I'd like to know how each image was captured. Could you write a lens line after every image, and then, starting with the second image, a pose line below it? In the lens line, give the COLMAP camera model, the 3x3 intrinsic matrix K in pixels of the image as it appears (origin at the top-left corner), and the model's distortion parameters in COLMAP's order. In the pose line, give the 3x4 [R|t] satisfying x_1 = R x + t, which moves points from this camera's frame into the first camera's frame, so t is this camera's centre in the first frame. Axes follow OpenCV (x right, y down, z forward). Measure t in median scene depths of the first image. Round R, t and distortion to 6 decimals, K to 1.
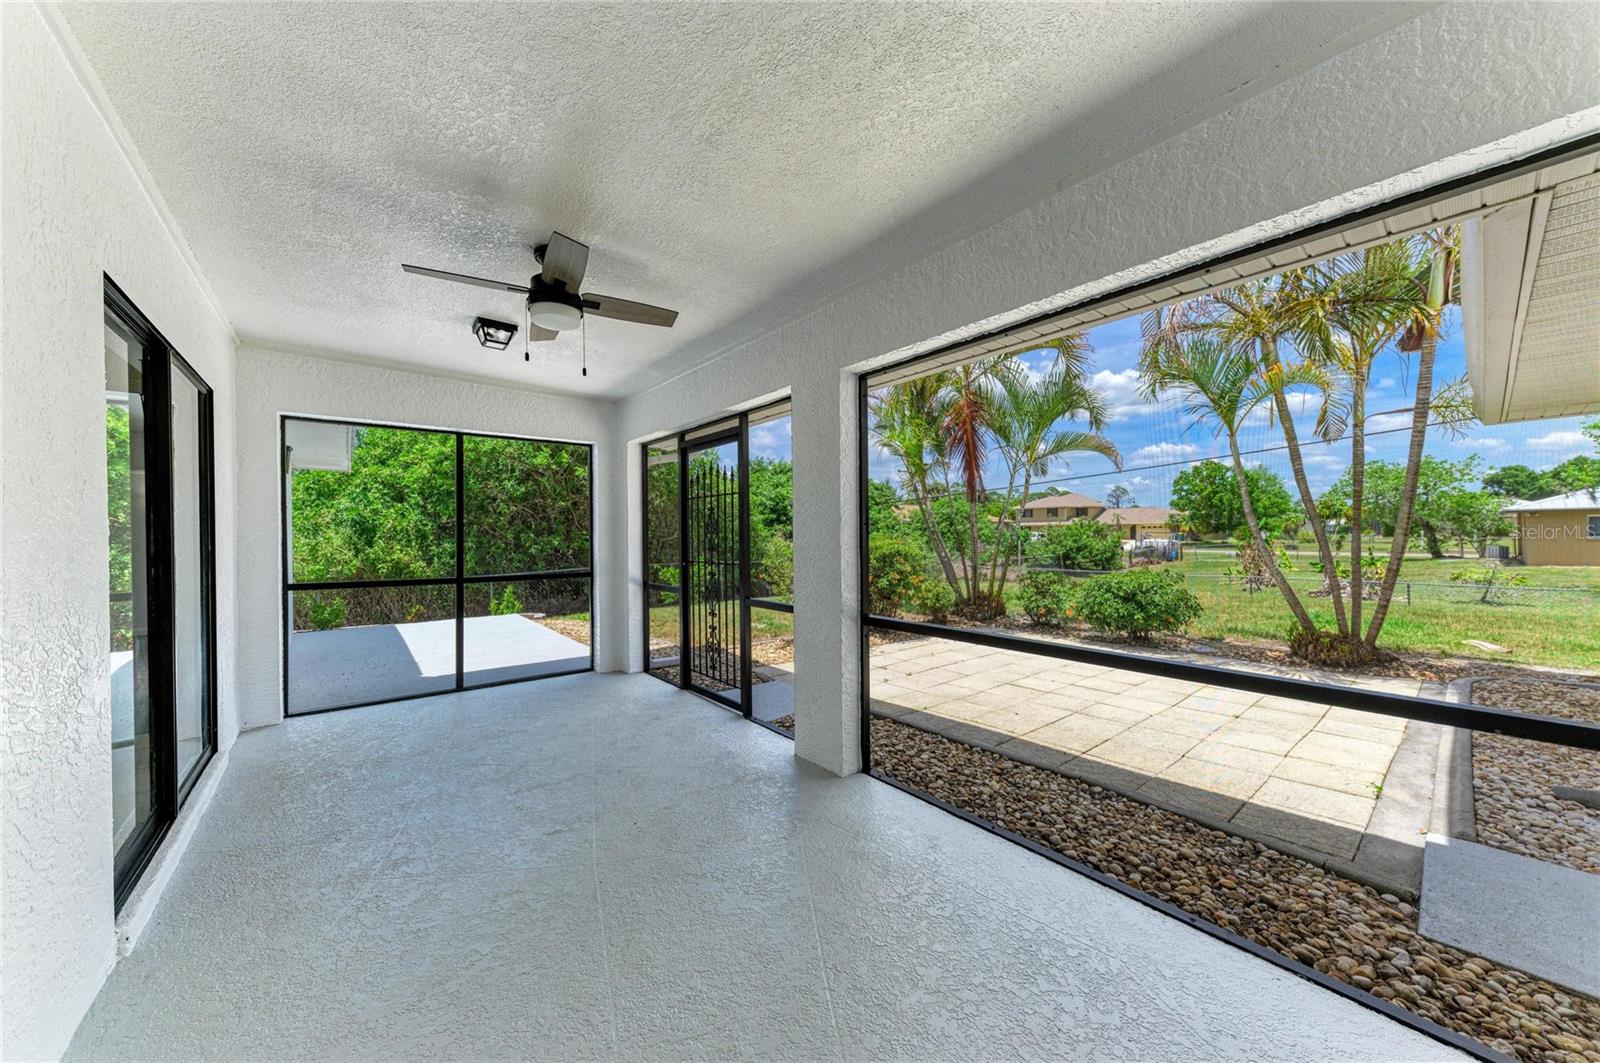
lens RADIAL K [[548.9, 0, 800.0], [0, 548.9, 531.5], [0, 0, 1]] dist [0.000763, -0.000202]
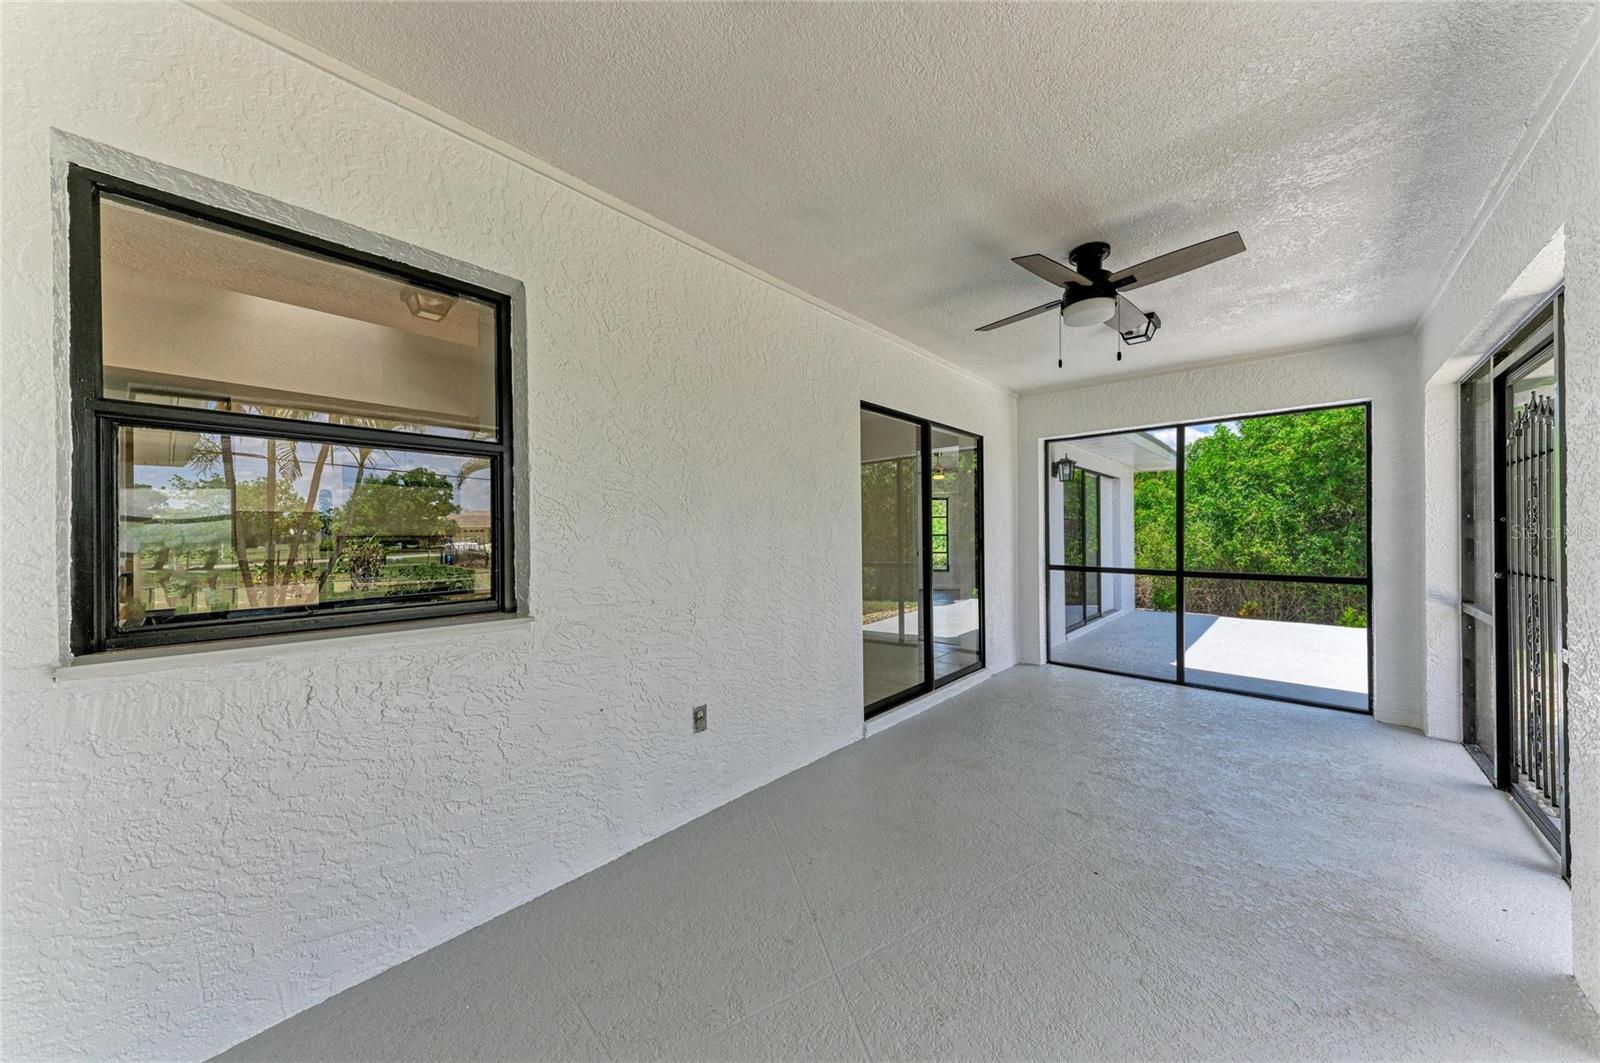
lens RADIAL K [[548.9, 0, 800.0], [0, 548.9, 531.5], [0, 0, 1]] dist [0.000763, -0.000202]
pose [[0.130686, 0.003594, -0.991417, 0.268728], [0.010292, 0.999935, 0.004982, 0.000911], [0.991370, -0.010855, 0.130641, 0.182963]]
